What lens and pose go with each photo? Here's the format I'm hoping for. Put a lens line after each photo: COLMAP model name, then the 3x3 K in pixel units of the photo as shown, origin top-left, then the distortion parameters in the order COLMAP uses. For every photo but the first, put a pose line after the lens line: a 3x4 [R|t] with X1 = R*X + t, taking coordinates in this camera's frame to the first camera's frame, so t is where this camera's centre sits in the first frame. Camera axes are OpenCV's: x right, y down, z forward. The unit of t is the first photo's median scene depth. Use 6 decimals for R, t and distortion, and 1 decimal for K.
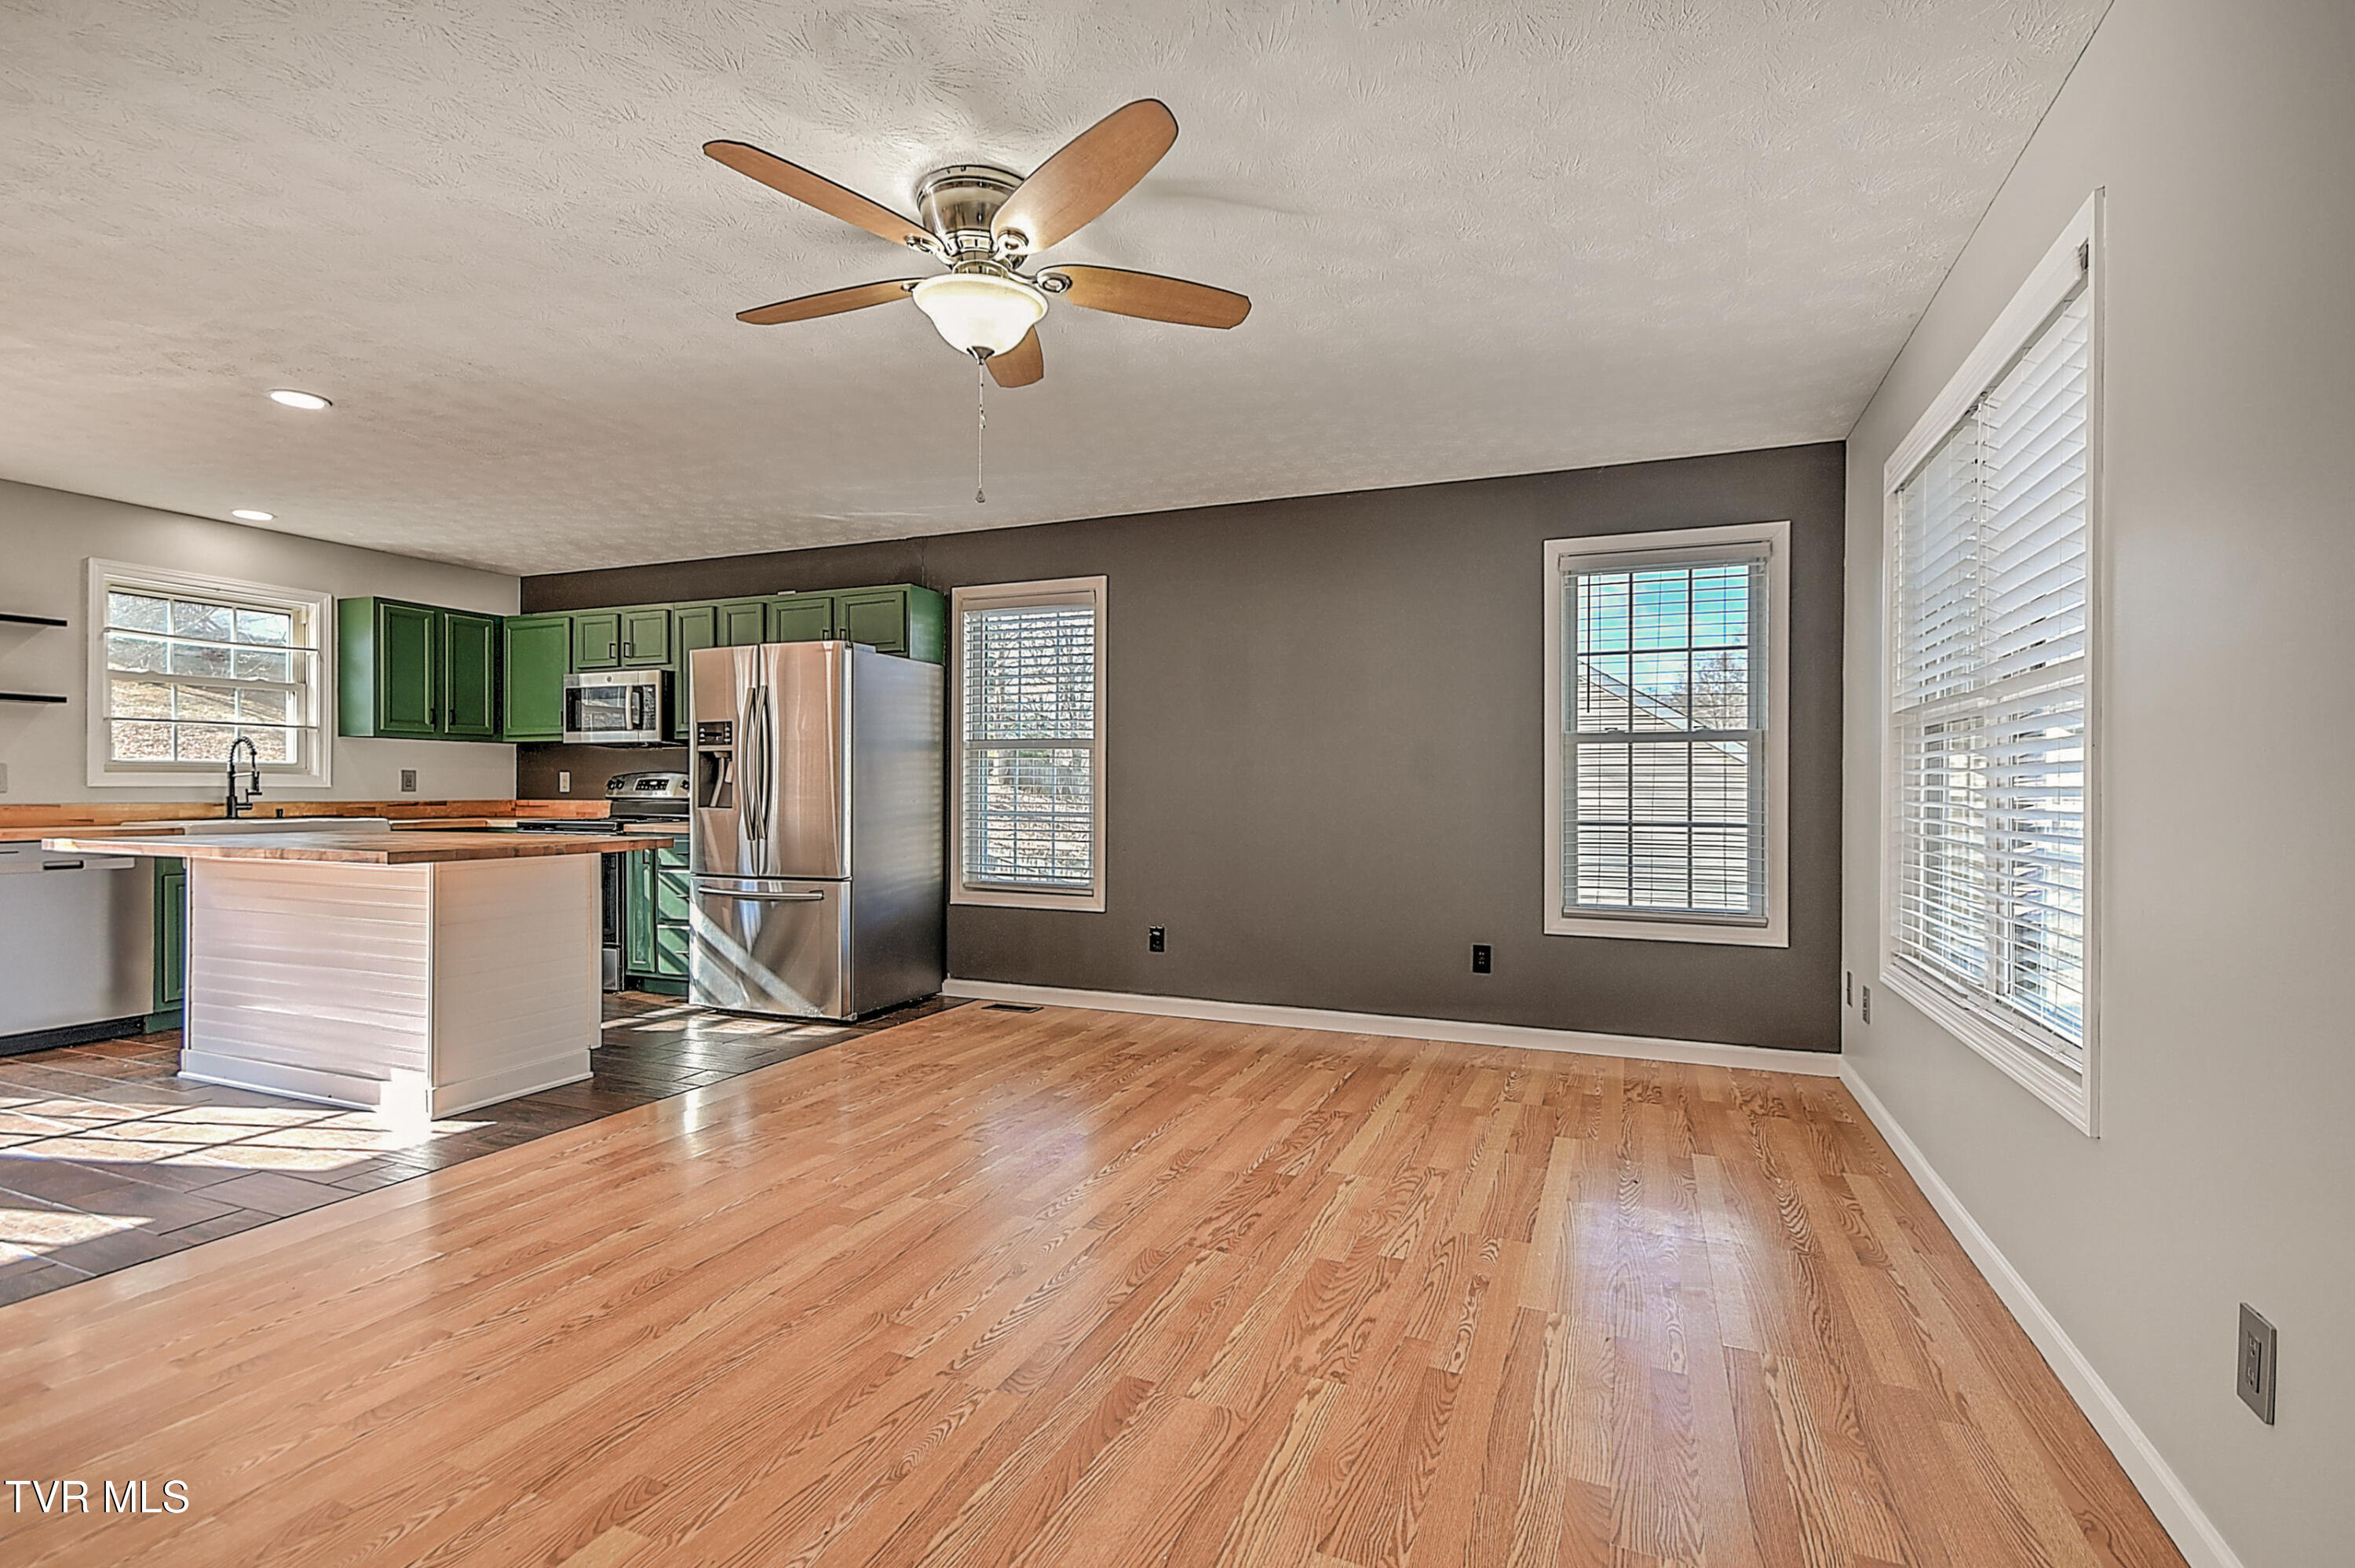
lens RADIAL K [[1081.2, 0, 1195.2], [0, 1081.2, 783.8], [0, 0, 1]] dist [0.007515, -0.003617]
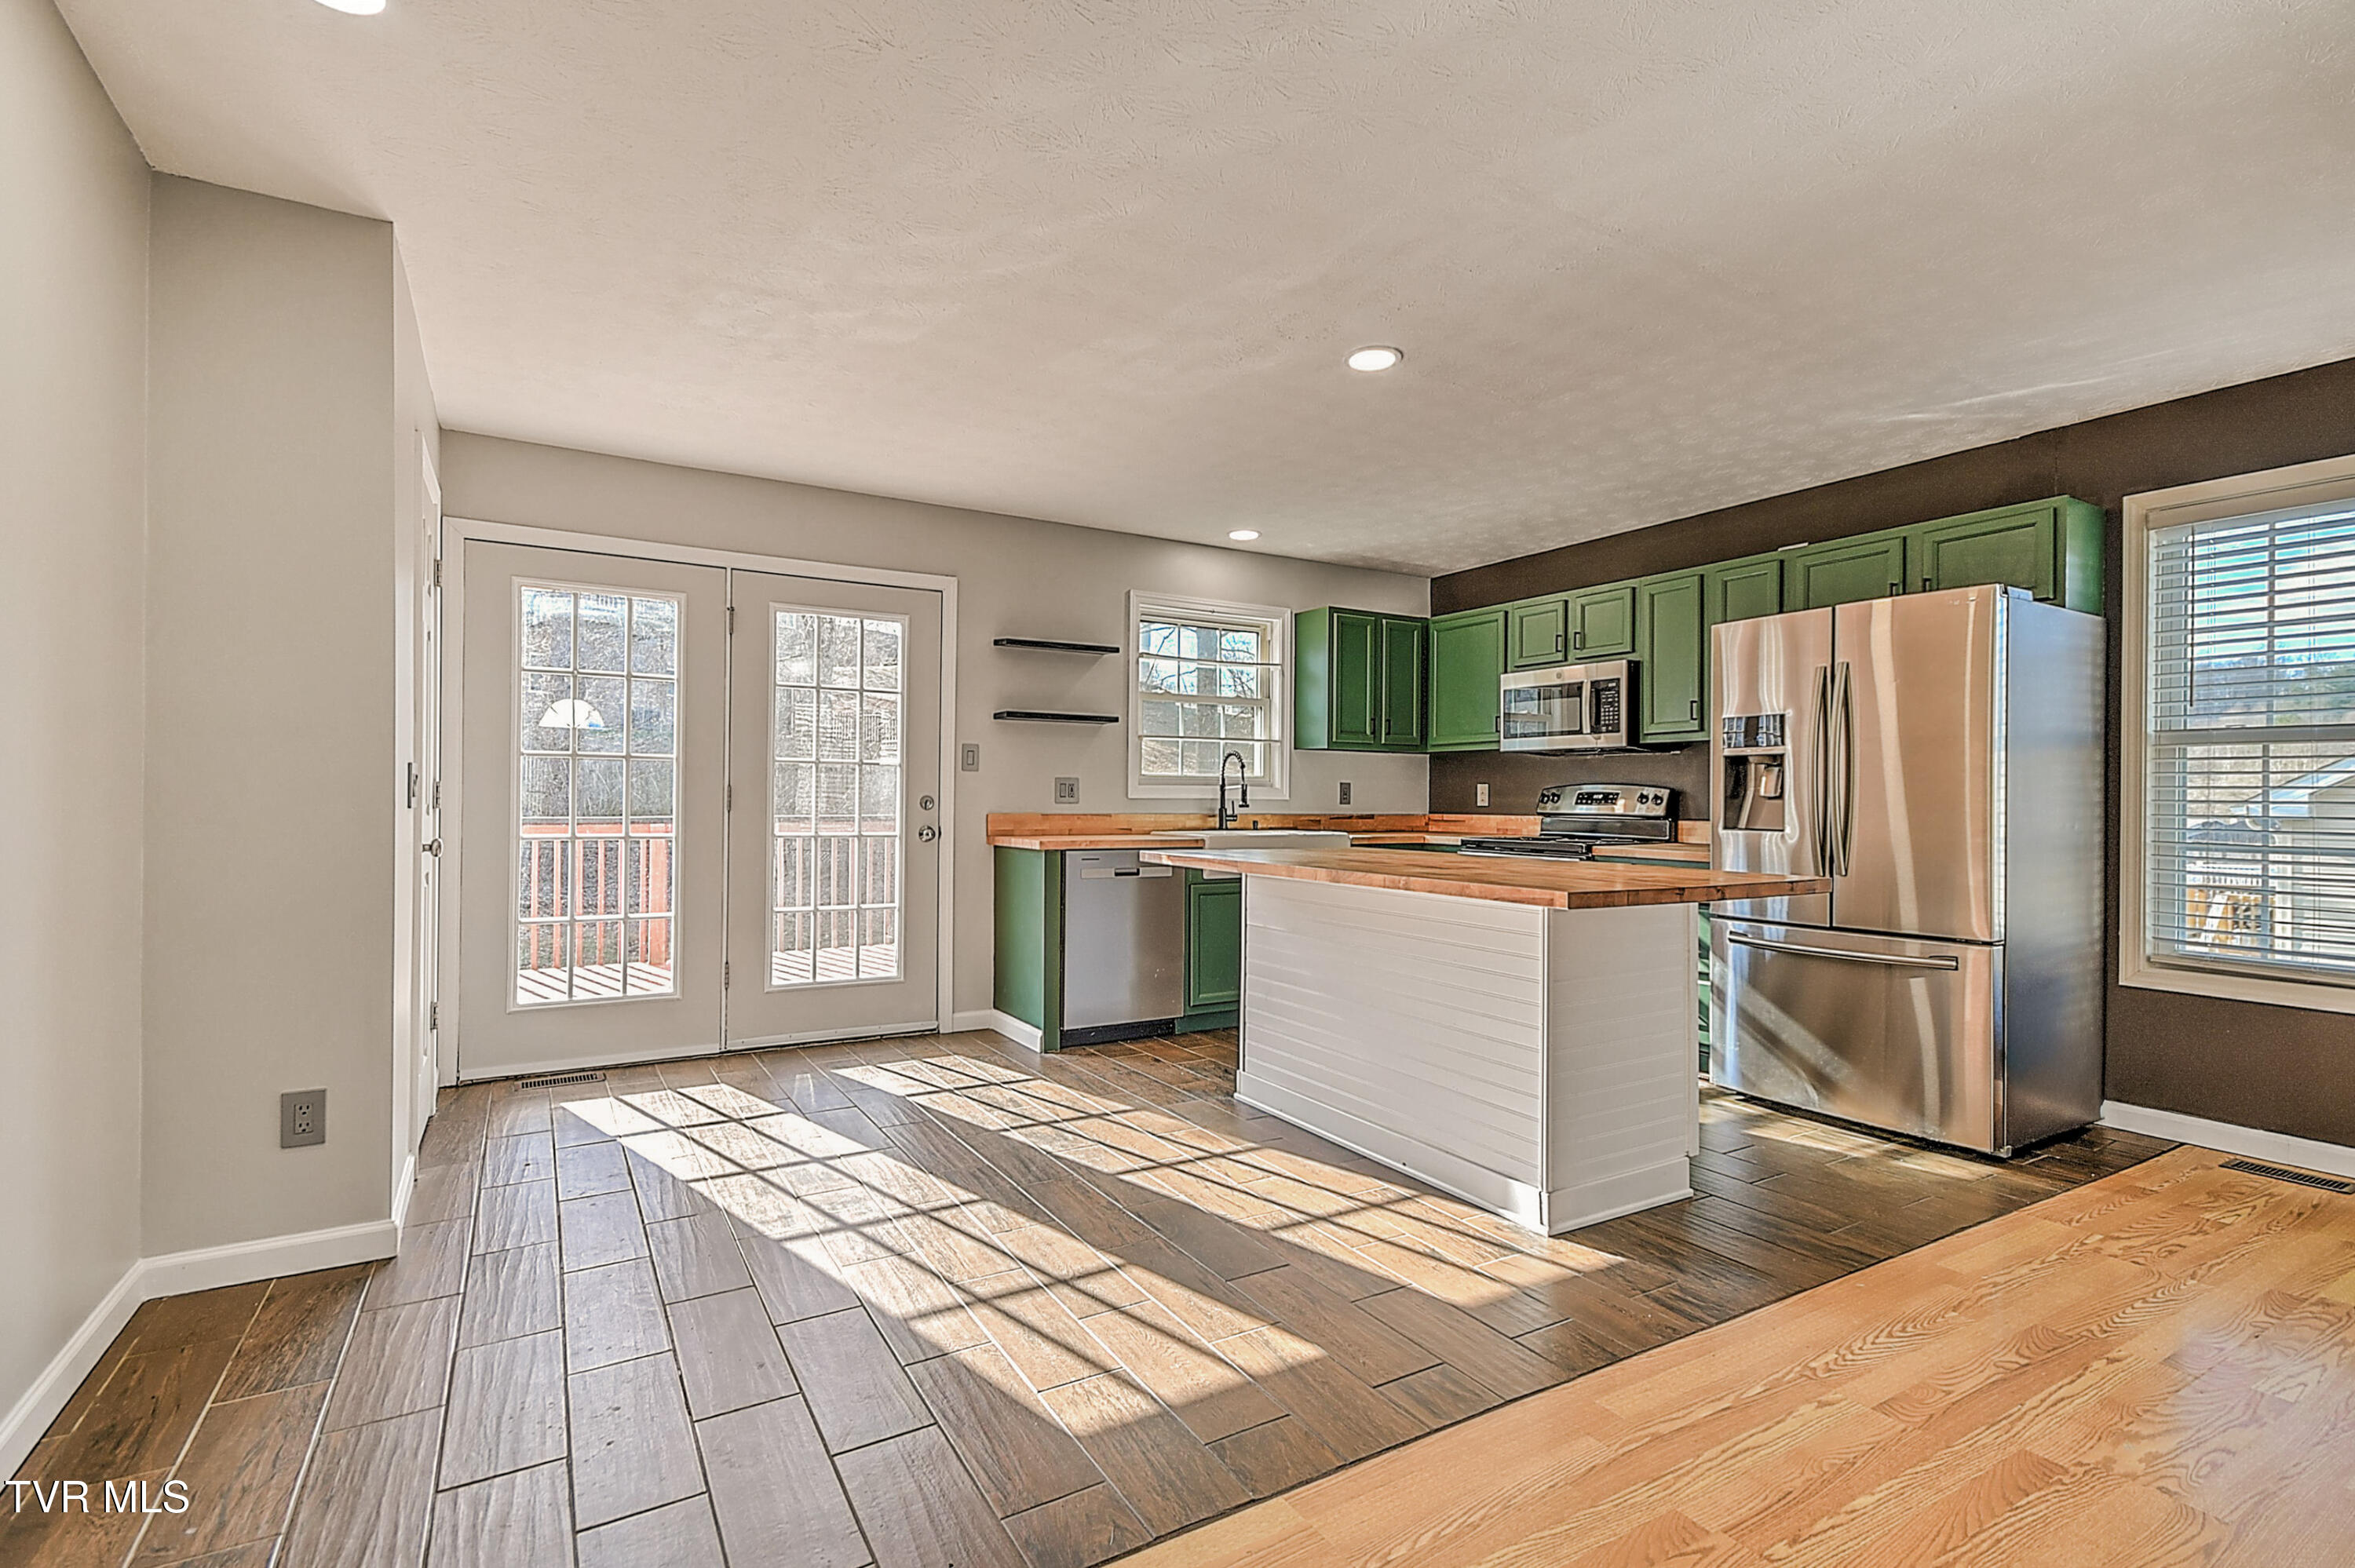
lens RADIAL K [[1081.2, 0, 1190.2], [0, 1081.2, 779.4], [0, 0, 1]] dist [0.007515, -0.003617]
pose [[0.797954, -0.006560, -0.602683, -0.292673], [-0.003292, 0.999878, -0.015242, -0.000194], [0.602710, 0.014146, 0.797835, 0.154653]]
